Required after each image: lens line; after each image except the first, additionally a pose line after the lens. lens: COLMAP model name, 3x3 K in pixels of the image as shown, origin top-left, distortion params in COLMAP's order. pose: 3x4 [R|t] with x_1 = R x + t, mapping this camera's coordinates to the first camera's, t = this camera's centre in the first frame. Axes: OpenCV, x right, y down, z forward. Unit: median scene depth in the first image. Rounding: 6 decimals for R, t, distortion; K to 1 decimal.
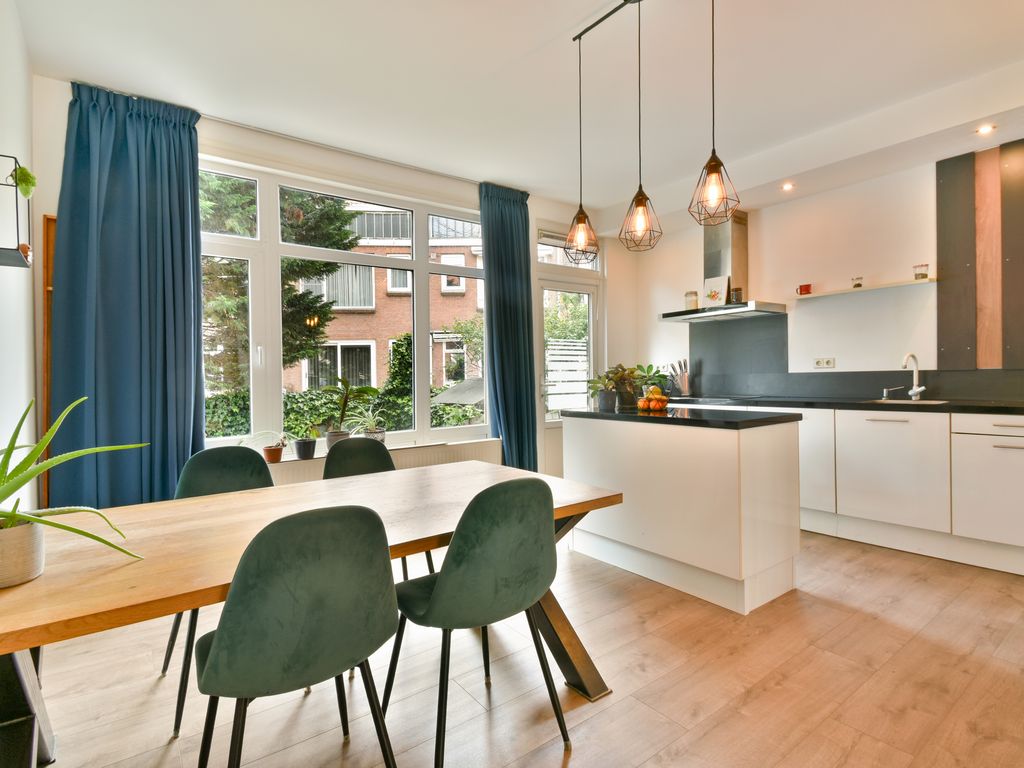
lens RADIAL K [[545.5, 0, 512.0], [0, 545.5, 384.0], [0, 0, 1]] dist [0.054188, -0.014520]
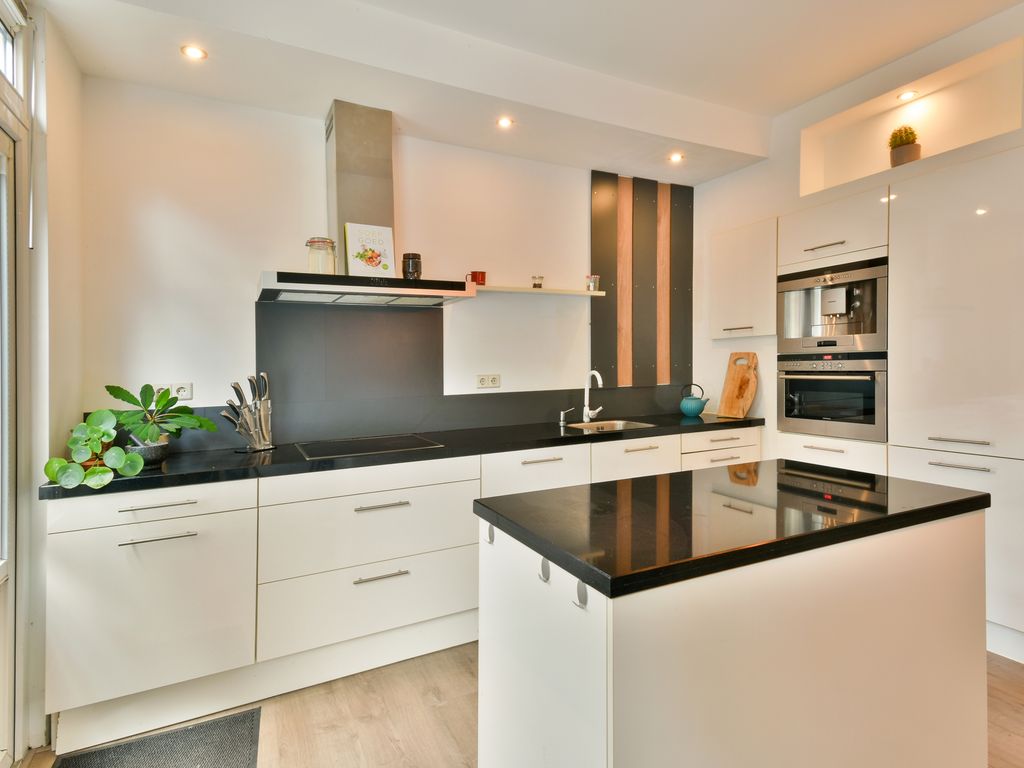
lens RADIAL K [[545.5, 0, 512.0], [0, 545.5, 384.0], [0, 0, 1]] dist [0.054188, -0.014520]
pose [[0.179086, -0.003791, 0.983826, -0.164362], [0.038672, 0.999247, -0.003189, -0.031786], [-0.983073, 0.038618, 0.179098, 0.870147]]
